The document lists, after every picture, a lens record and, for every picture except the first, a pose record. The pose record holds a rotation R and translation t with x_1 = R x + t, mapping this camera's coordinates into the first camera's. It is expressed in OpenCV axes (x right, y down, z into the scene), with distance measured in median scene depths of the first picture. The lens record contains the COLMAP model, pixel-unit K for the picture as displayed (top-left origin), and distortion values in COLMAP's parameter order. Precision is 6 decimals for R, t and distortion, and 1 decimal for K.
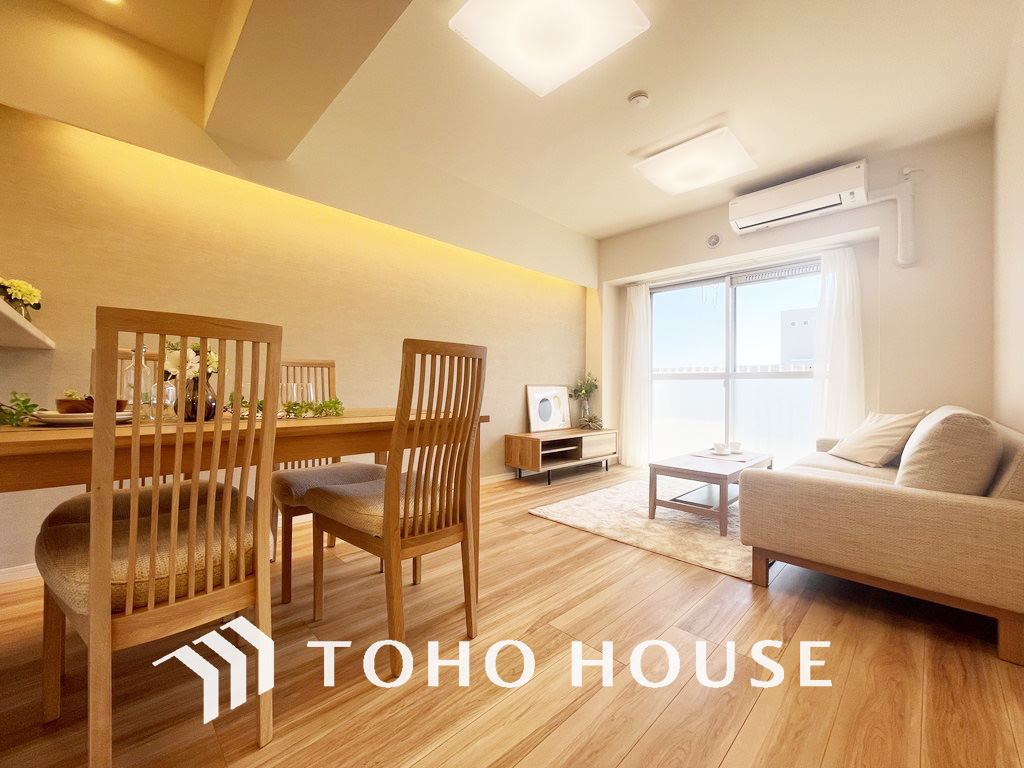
lens RADIAL K [[410.5, 0, 509.2], [0, 410.5, 383.0], [0, 0, 1]] dist [-0.000644, -0.000086]
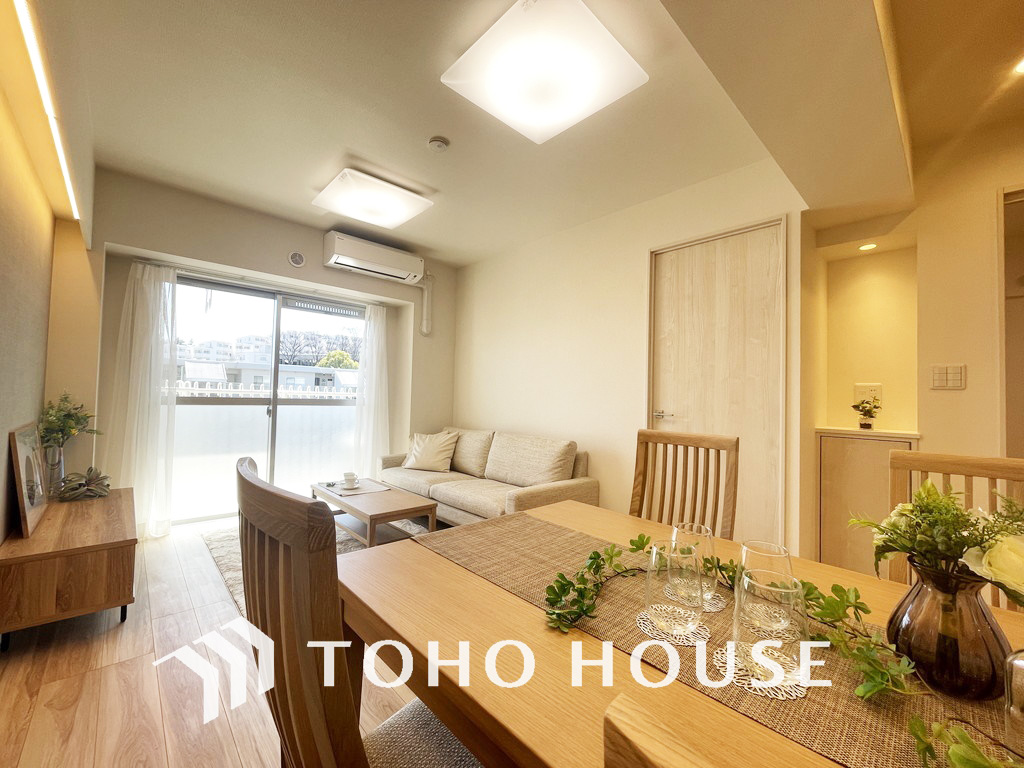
lens RADIAL K [[410.5, 0, 509.6], [0, 410.5, 384.7], [0, 0, 1]] dist [-0.000644, -0.000086]
pose [[0.042590, 0.026051, 0.998753, -0.441968], [-0.038023, 0.998978, -0.024435, -0.065823], [-0.998369, -0.036934, 0.043537, 0.522622]]
